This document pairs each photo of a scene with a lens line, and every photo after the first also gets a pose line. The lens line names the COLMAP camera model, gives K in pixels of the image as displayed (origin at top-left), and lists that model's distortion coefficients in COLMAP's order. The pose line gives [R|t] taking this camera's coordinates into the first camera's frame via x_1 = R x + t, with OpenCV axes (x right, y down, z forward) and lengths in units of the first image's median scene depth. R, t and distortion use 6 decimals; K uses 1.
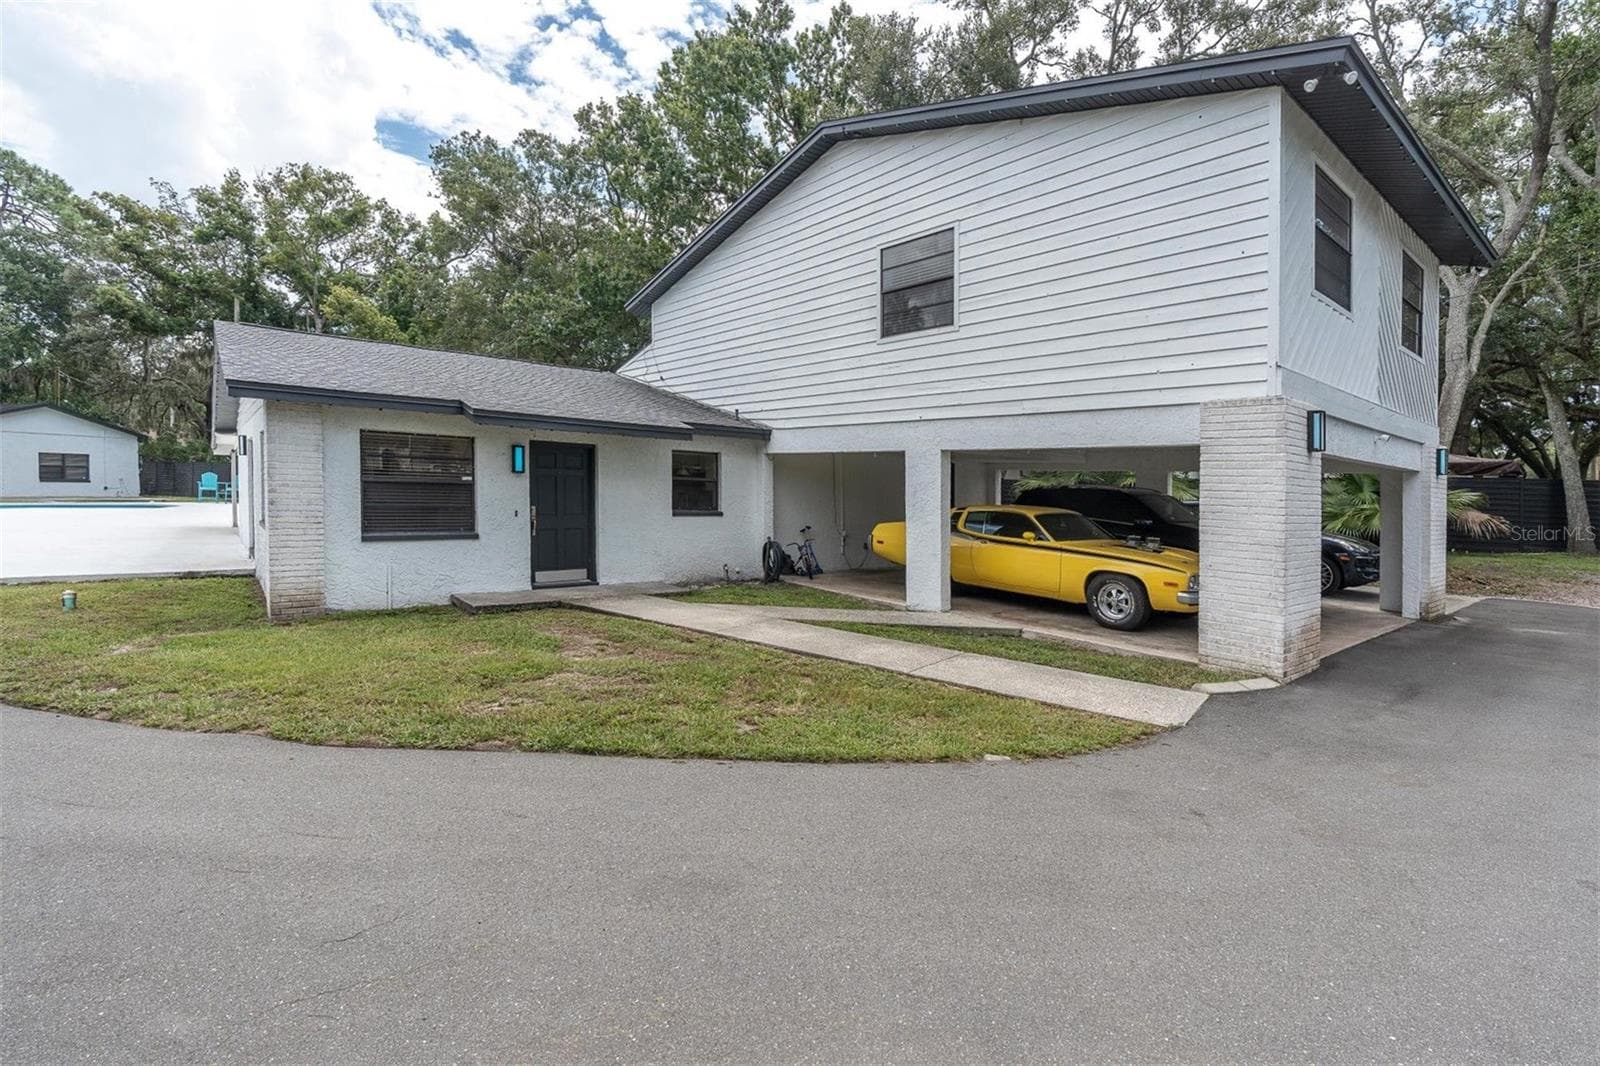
lens RADIAL K [[729.9, 0, 797.4], [0, 729.9, 522.6], [0, 0, 1]] dist [0.000491, 0.001082]
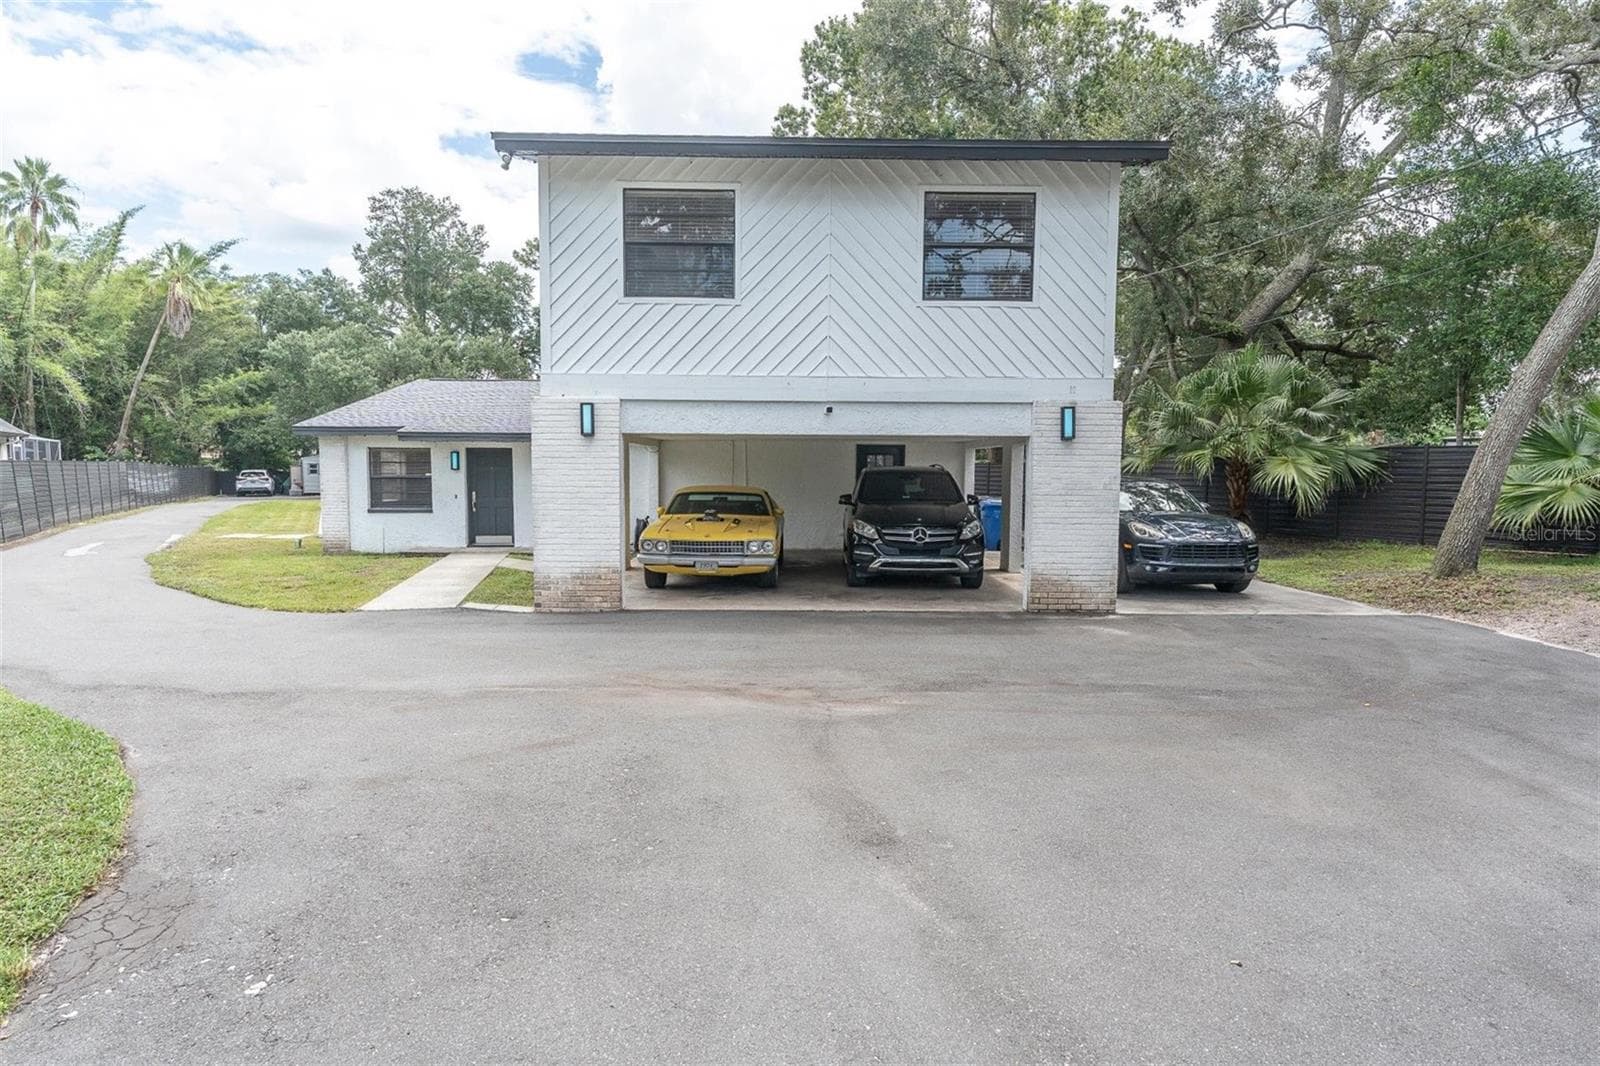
lens RADIAL K [[884.5, 0, 798.3], [0, 884.5, 529.9], [0, 0, 1]] dist [0.003048, 0.002191]
pose [[0.769837, 0.015542, -0.638051, 1.329567], [-0.009440, 0.999871, 0.012966, 0.026687], [0.638171, -0.003959, 0.769885, 0.026898]]
